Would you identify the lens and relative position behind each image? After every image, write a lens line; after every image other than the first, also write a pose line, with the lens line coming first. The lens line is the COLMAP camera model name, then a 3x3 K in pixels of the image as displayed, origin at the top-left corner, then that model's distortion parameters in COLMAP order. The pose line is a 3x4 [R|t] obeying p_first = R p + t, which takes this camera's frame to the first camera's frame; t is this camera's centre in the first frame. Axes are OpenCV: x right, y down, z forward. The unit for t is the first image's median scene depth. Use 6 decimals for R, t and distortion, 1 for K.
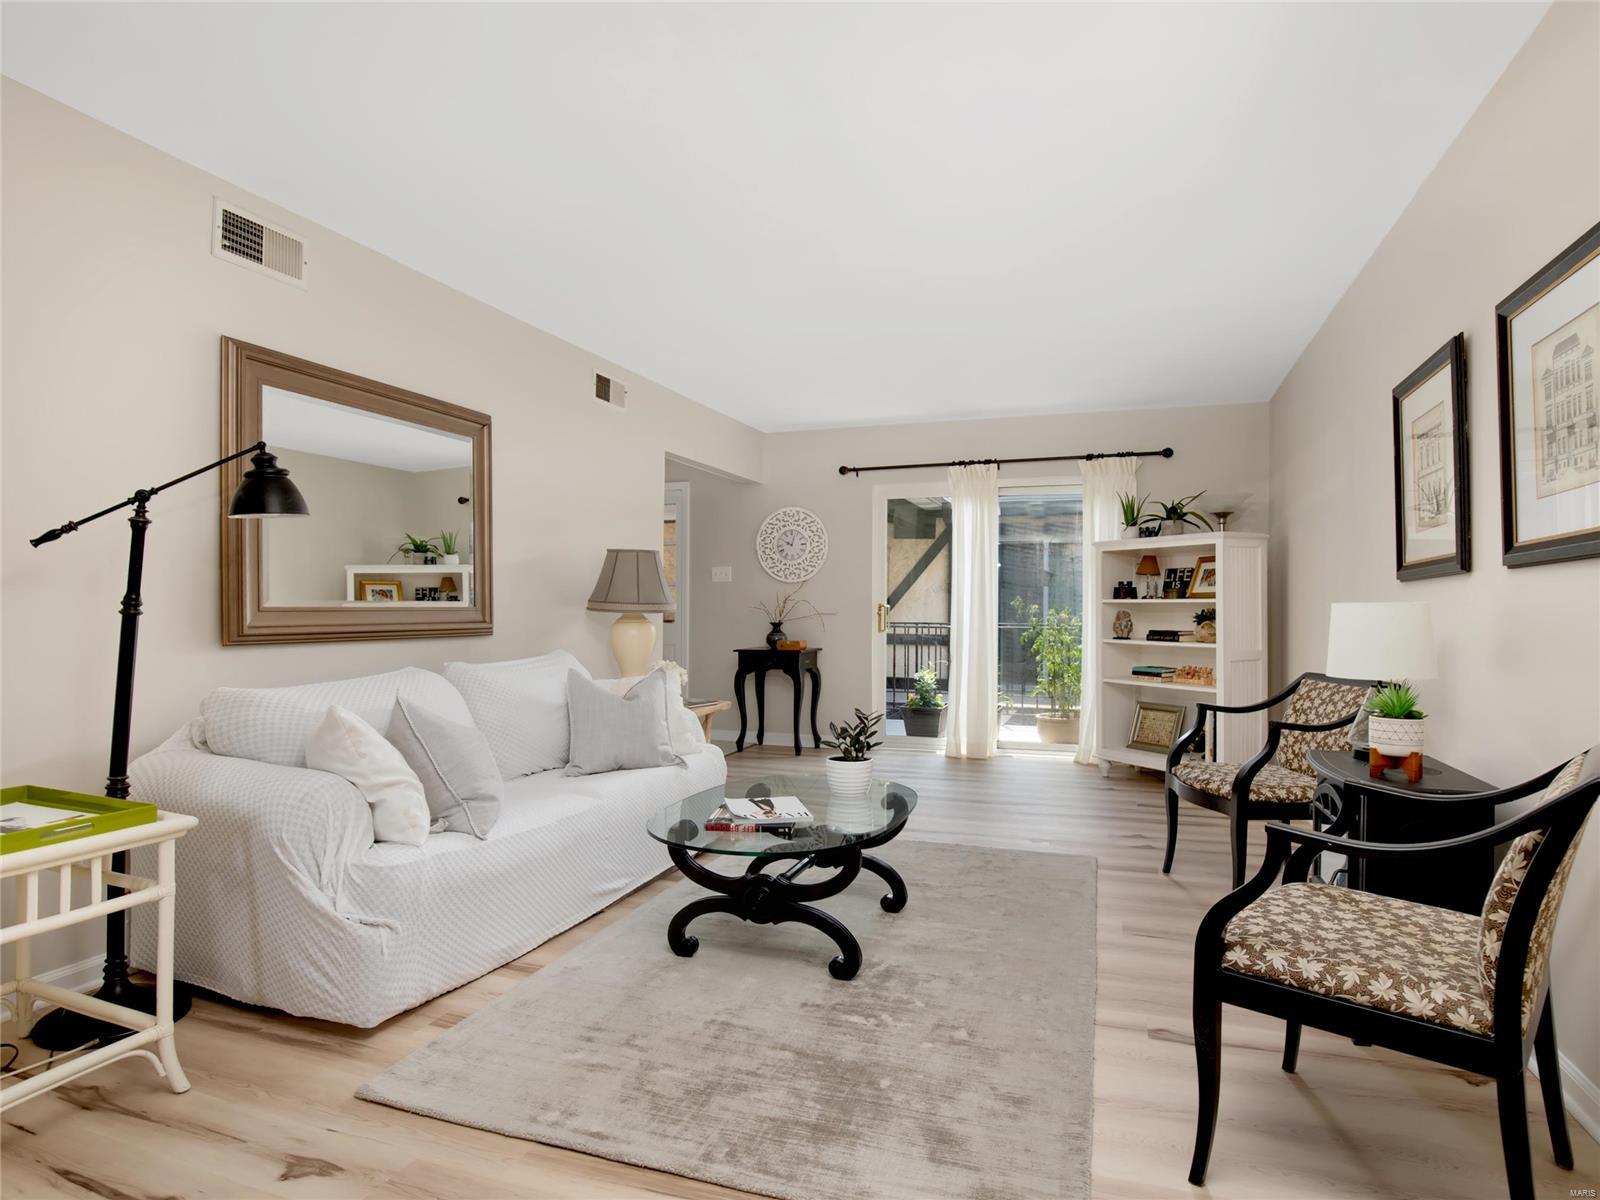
lens RADIAL K [[886.8, 0, 801.1], [0, 886.8, 603.0], [0, 0, 1]] dist [-0.034792, 0.007363]
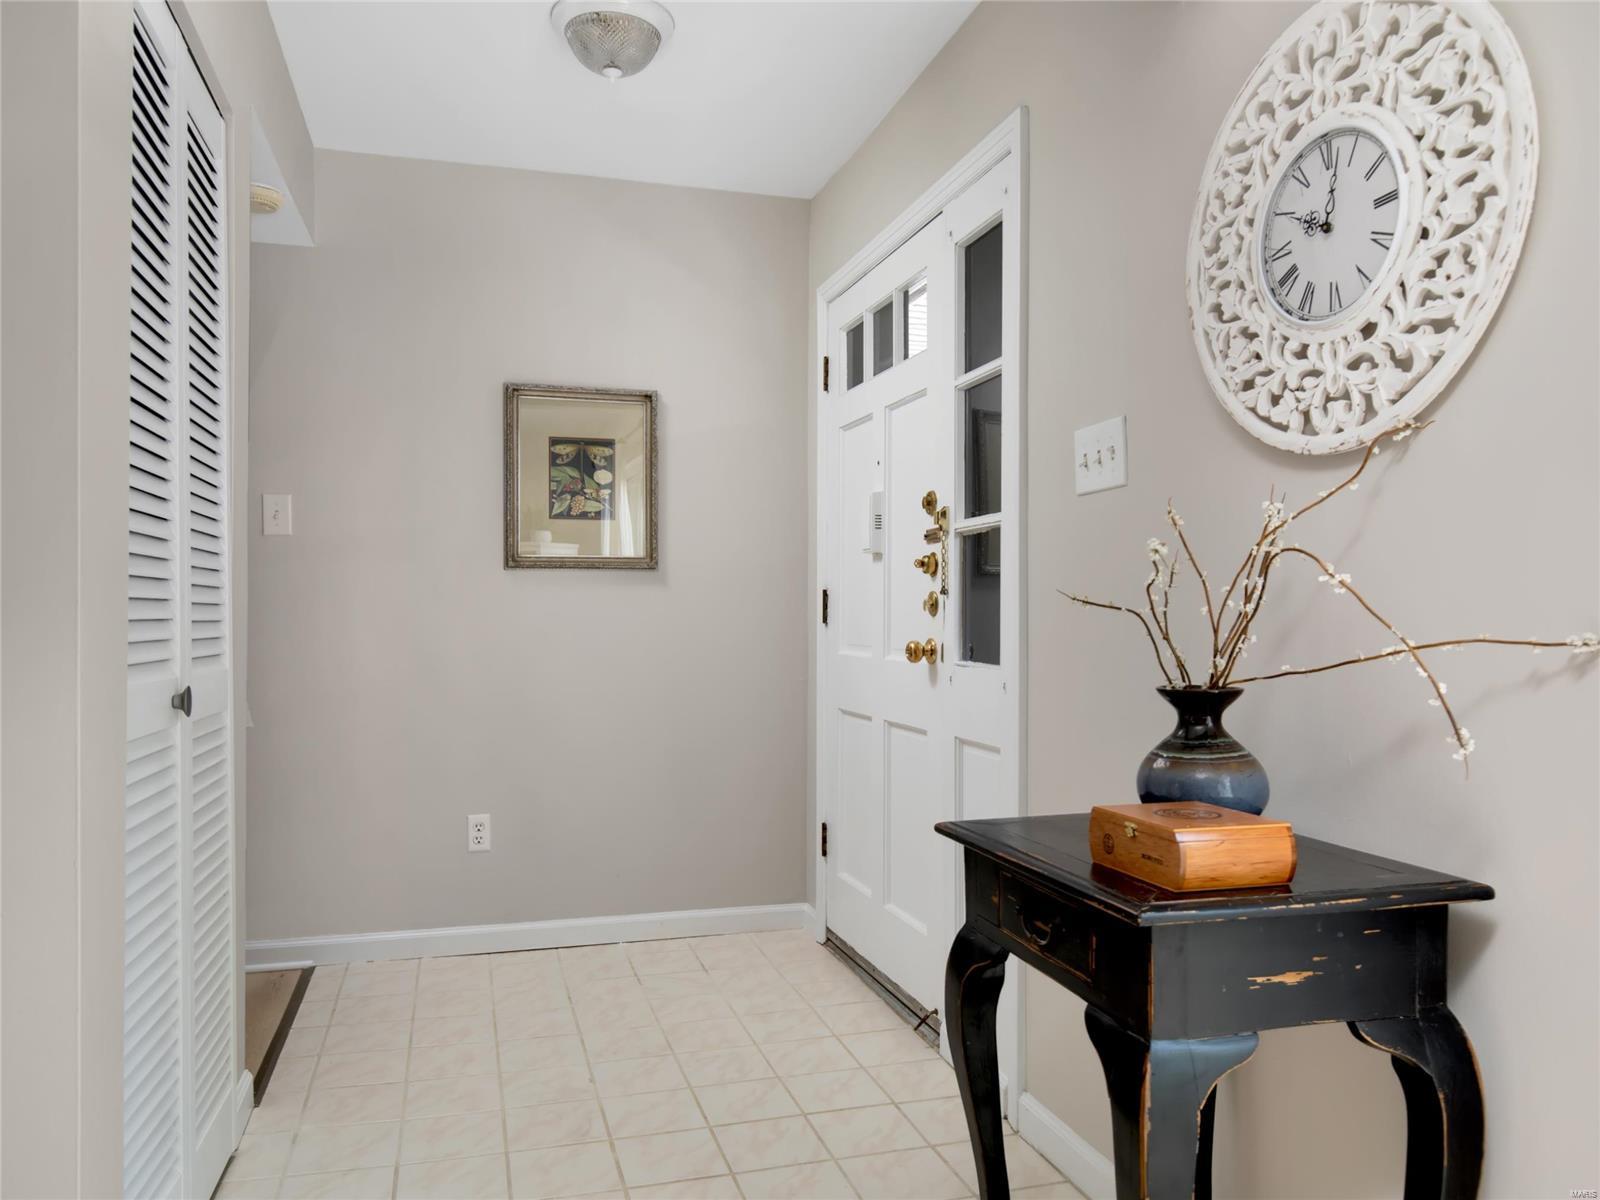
lens RADIAL K [[1132.8, 0, 800.4], [0, 1132.8, 606.0], [0, 0, 1]] dist [-0.003515, -0.001683]
pose [[0.583725, -0.001908, -0.811949, 0.105169], [0.005287, 0.999985, 0.001452, 0.005456], [0.811934, -0.005140, 0.583727, 0.796805]]
